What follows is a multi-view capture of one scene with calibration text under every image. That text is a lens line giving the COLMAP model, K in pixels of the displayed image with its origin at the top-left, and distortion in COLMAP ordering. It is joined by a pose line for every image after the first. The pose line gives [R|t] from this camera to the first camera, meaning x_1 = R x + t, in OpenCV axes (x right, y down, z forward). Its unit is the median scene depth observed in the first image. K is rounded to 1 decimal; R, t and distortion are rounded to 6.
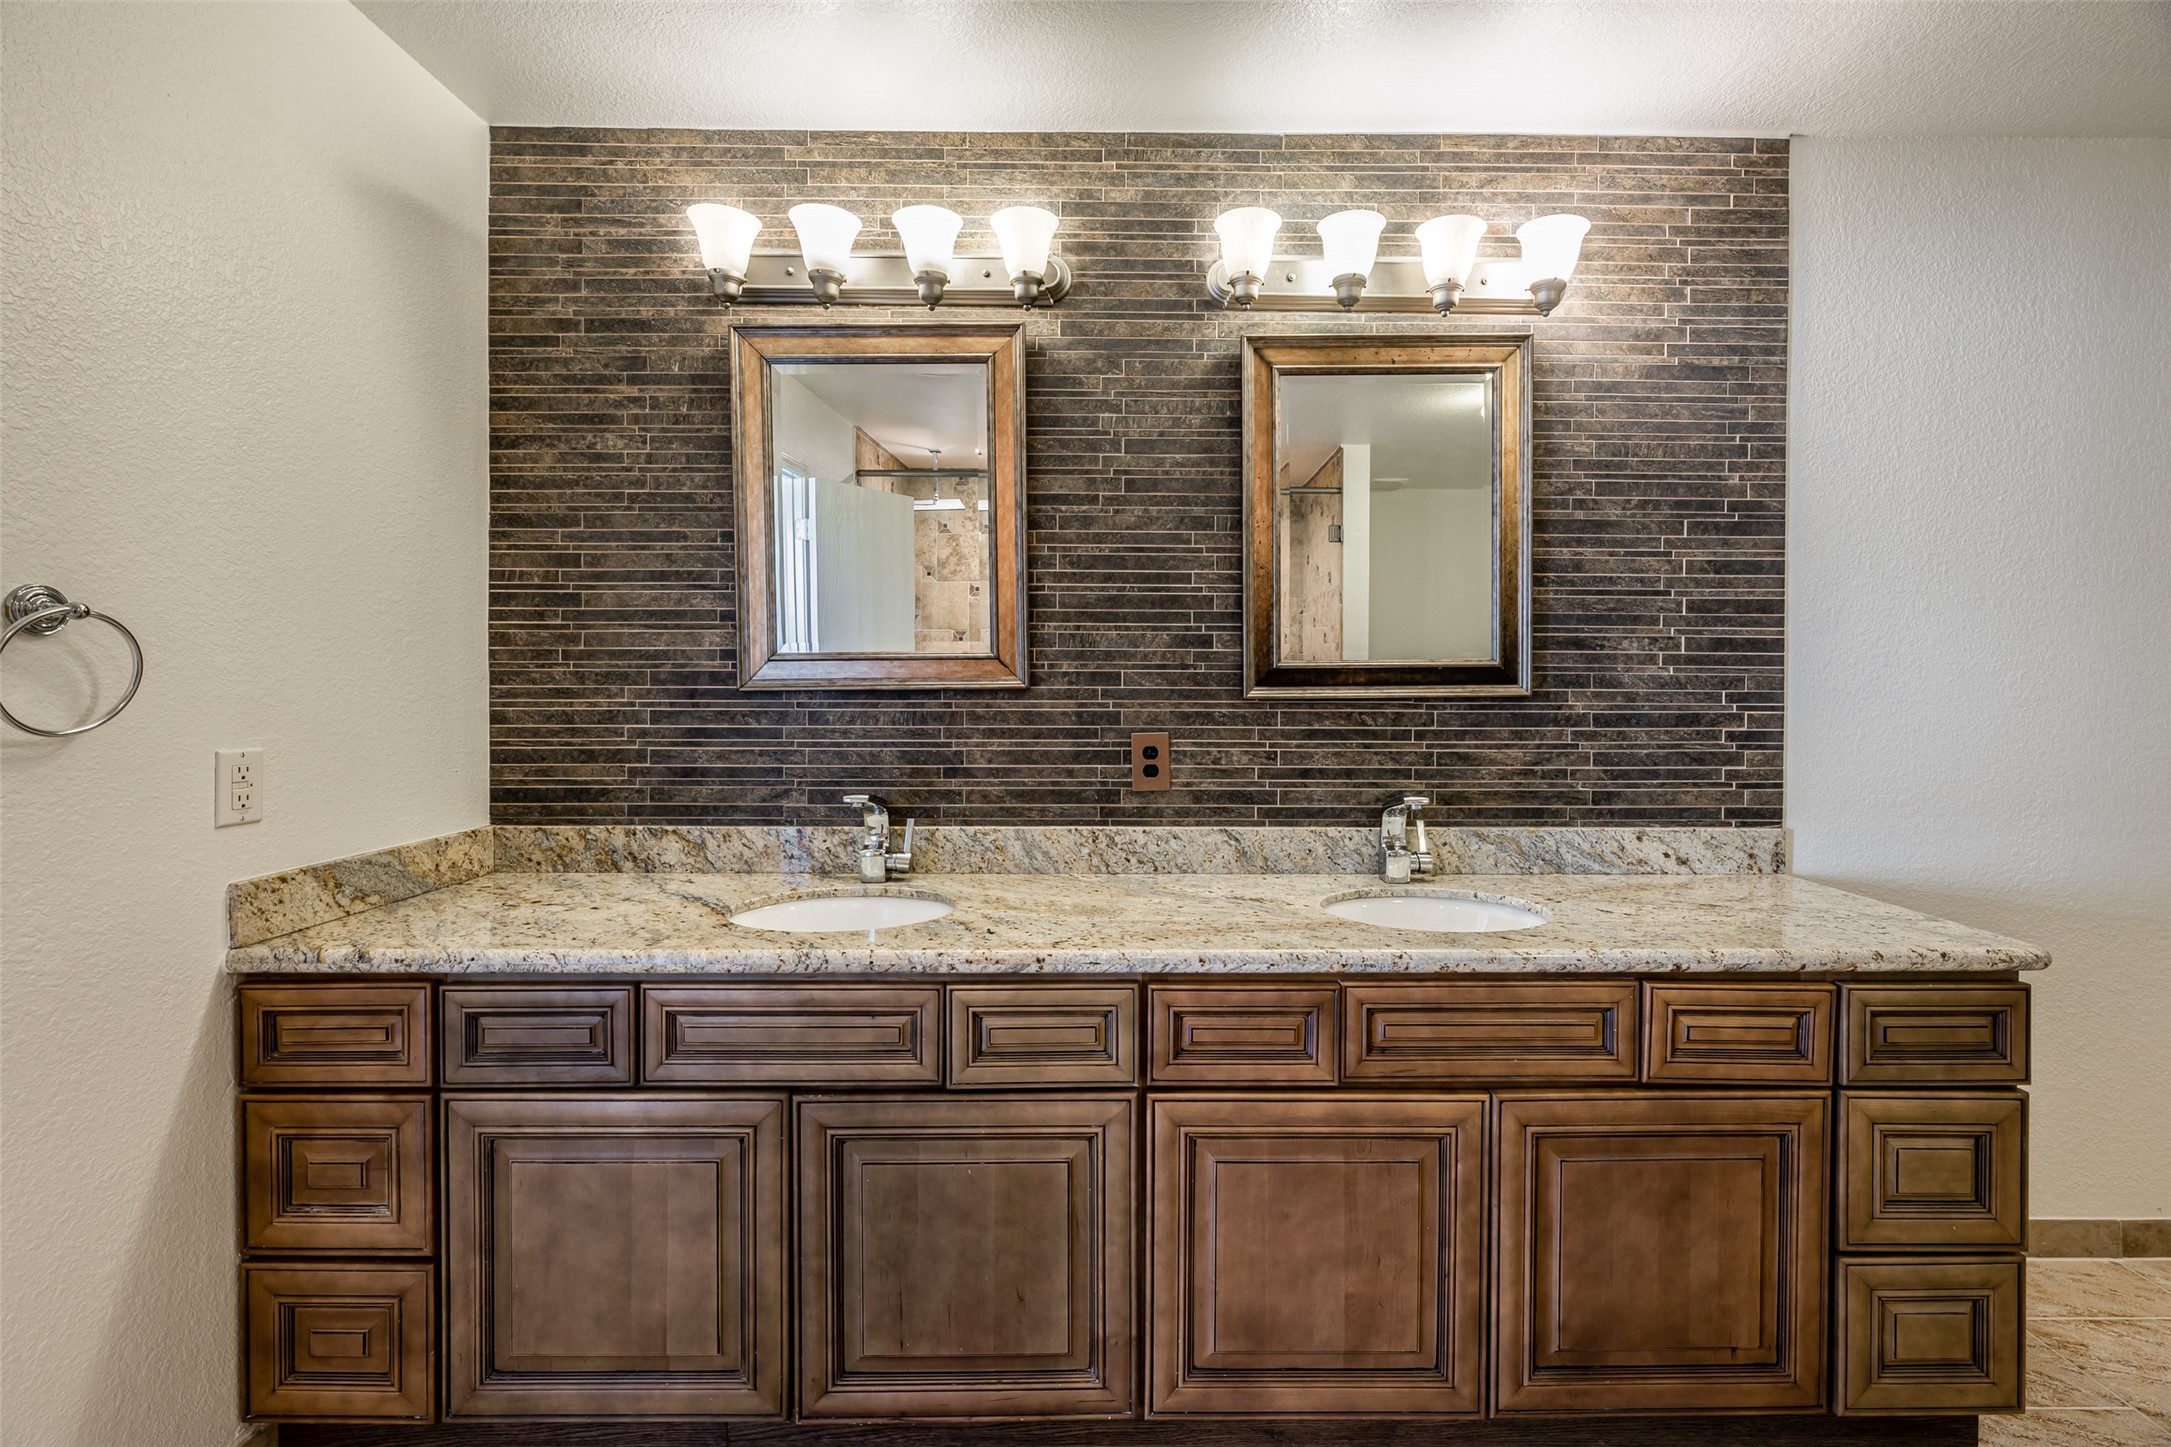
lens RADIAL K [[915.2, 0, 1082.8], [0, 915.2, 687.9], [0, 0, 1]] dist [-0.001219, -0.000187]
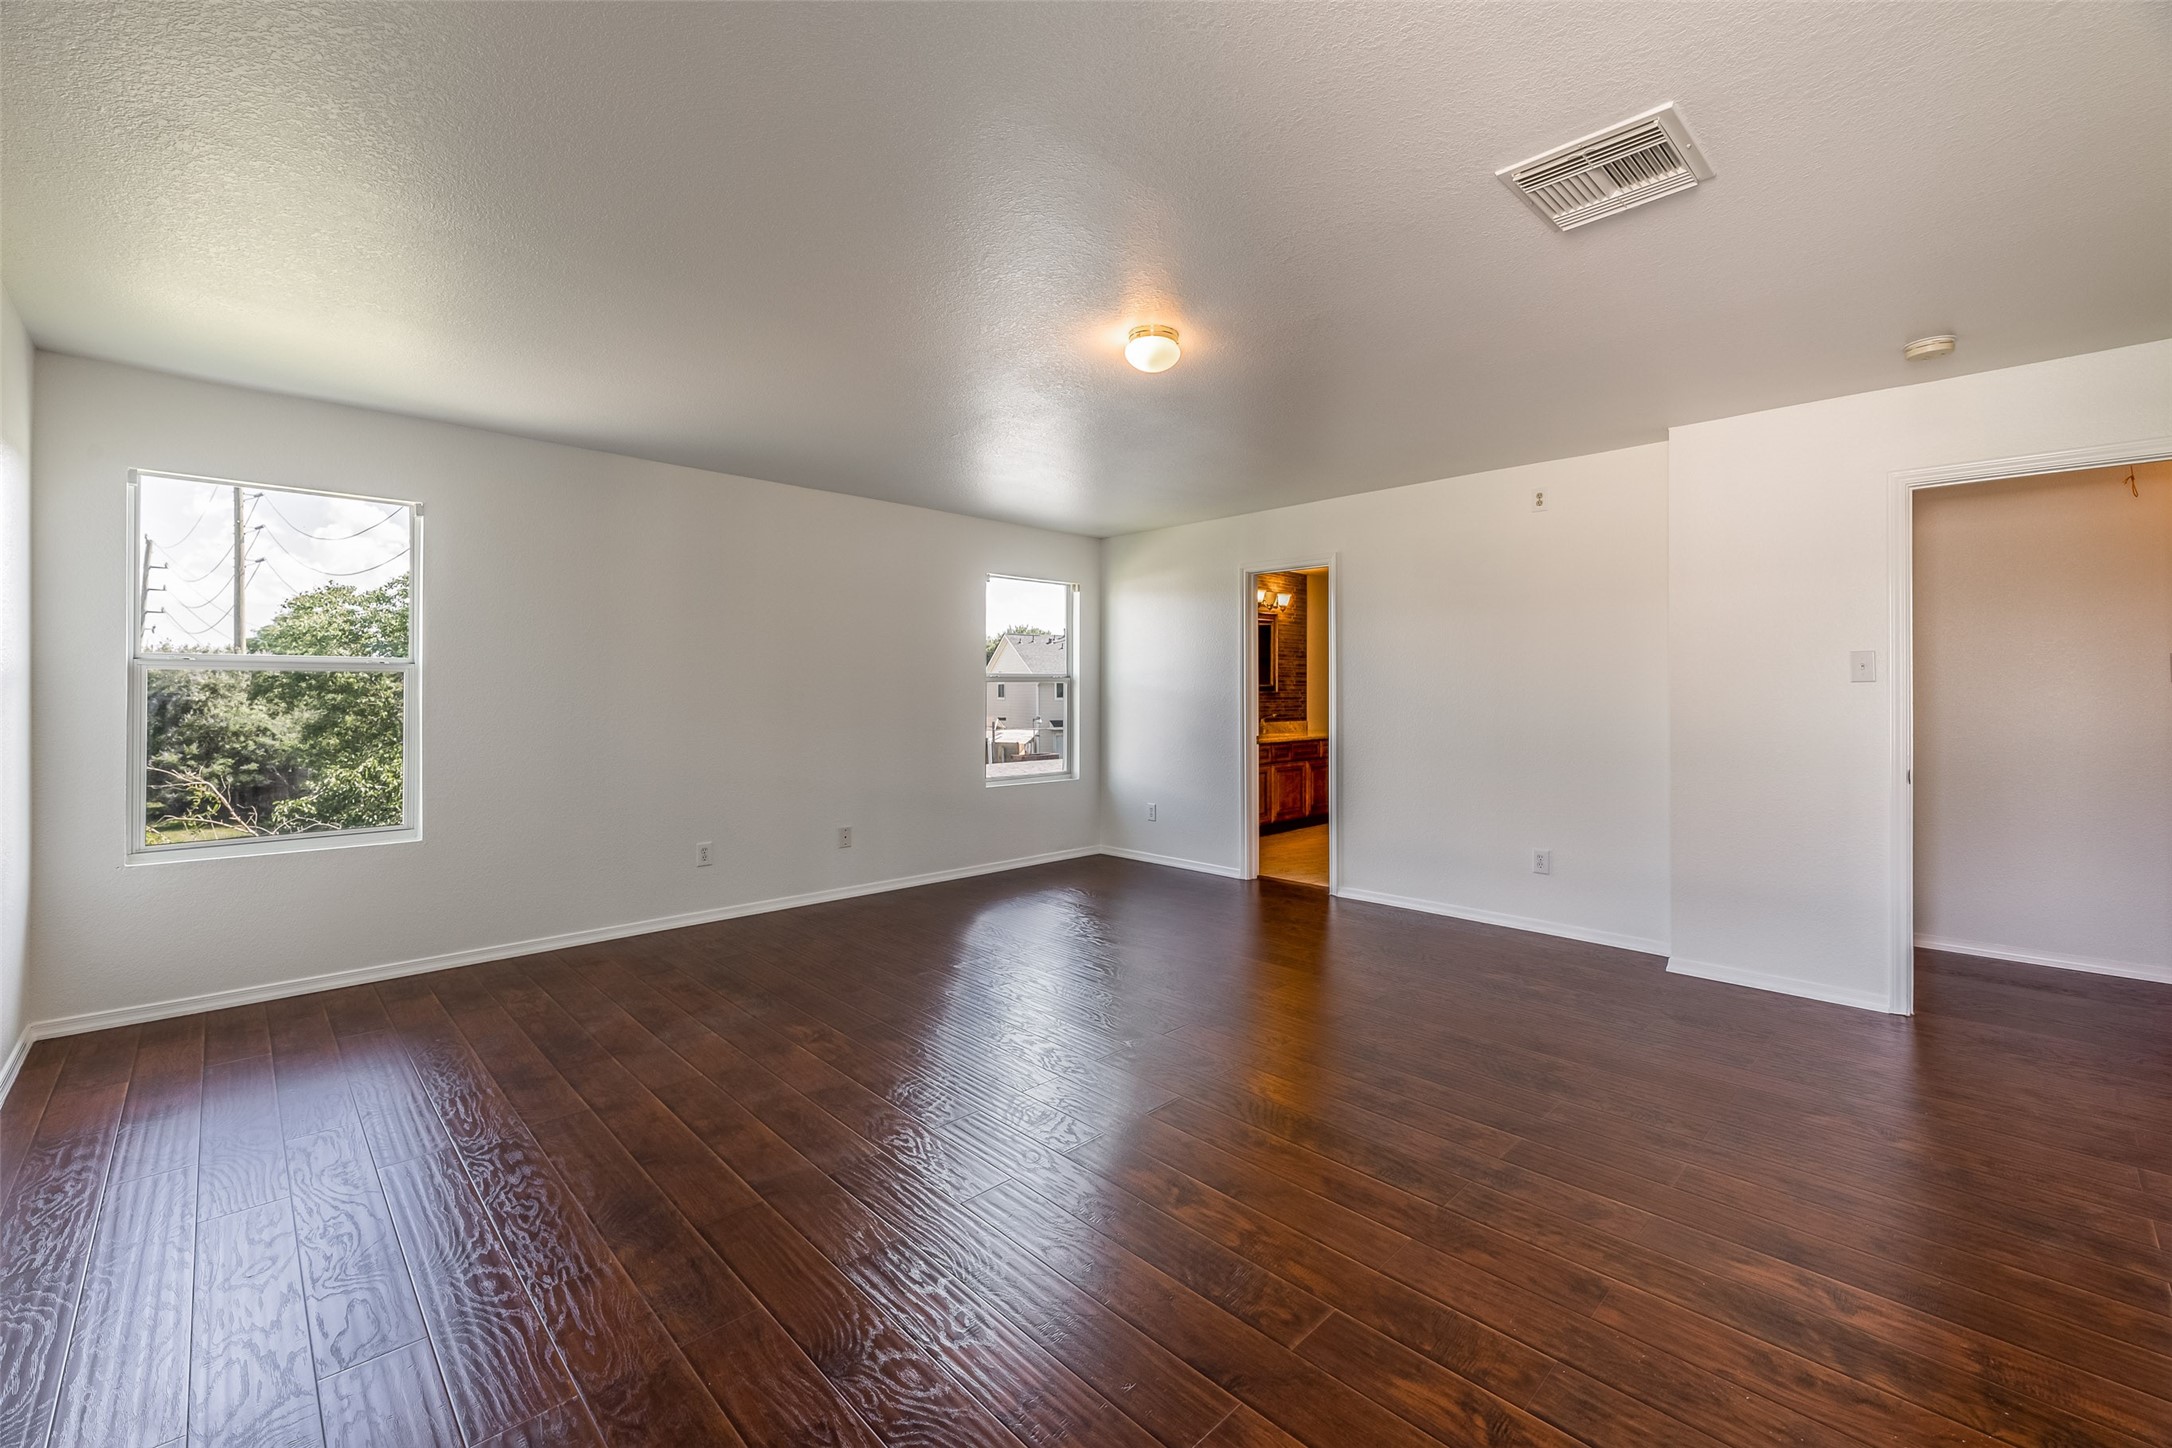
lens RADIAL K [[915.6, 0, 1083.3], [0, 915.6, 688.4], [0, 0, 1]] dist [-0.001219, -0.000187]
pose [[0.727951, -0.001499, 0.685627, -3.283487], [0.016988, 0.999730, -0.015851, 0.041317], [-0.685418, 0.023186, 0.727780, -1.627665]]
